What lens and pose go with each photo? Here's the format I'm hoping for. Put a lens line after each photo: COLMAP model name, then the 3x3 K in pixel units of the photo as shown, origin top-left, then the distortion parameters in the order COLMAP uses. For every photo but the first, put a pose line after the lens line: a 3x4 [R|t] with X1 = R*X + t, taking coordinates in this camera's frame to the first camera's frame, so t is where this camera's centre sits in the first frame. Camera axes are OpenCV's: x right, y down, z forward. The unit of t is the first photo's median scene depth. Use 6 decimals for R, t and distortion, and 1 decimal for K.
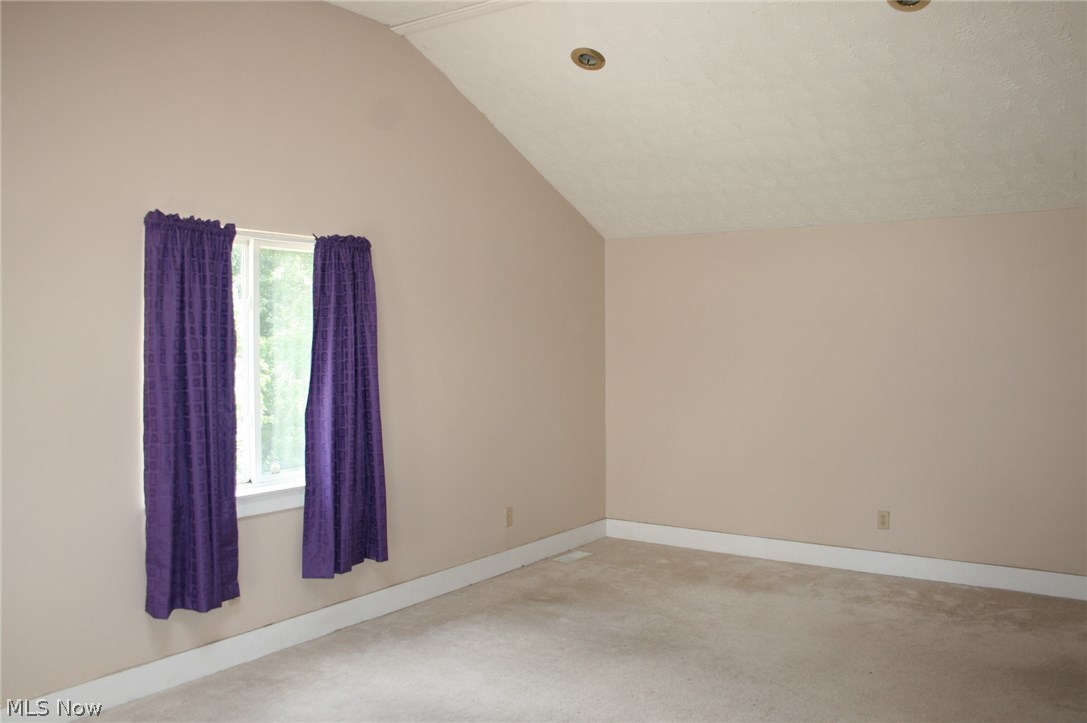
lens RADIAL K [[910.3, 0, 543.5], [0, 910.3, 361.5], [0, 0, 1]] dist [-0.118721, 0.070467]
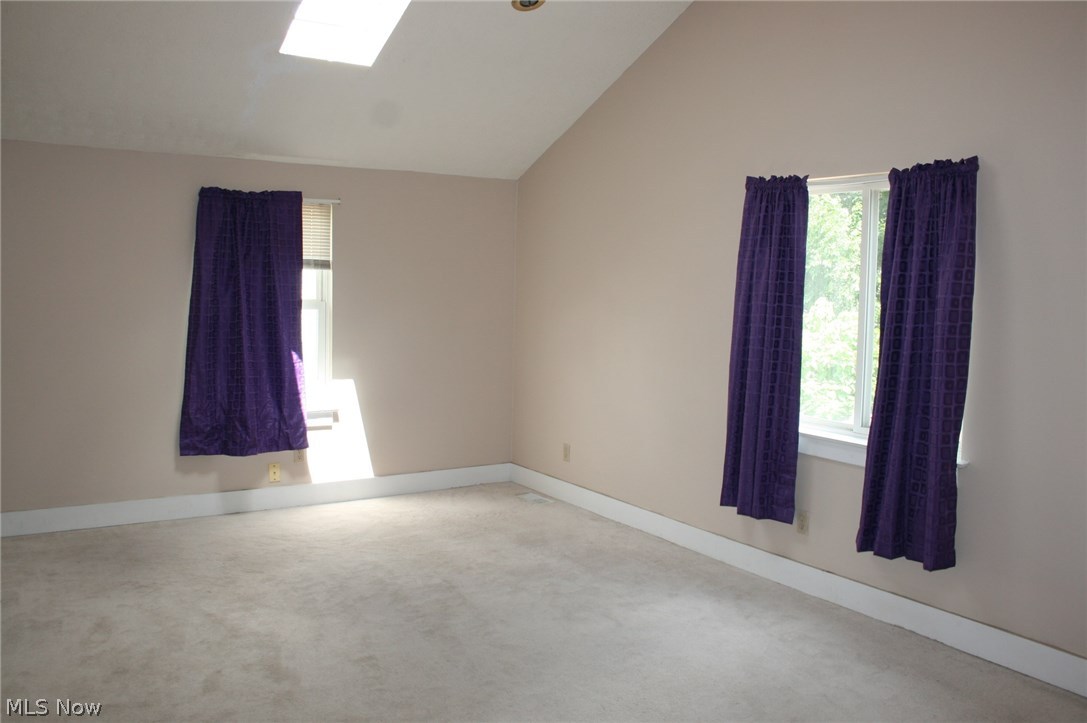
lens RADIAL K [[910.3, 0, 543.5], [0, 910.3, 361.5], [0, 0, 1]] dist [-0.118721, 0.070467]
pose [[-0.387360, 0.072745, -0.919054, 0.754413], [-0.046883, 0.994038, 0.098440, -0.023942], [0.920736, 0.081220, -0.381640, 1.121664]]
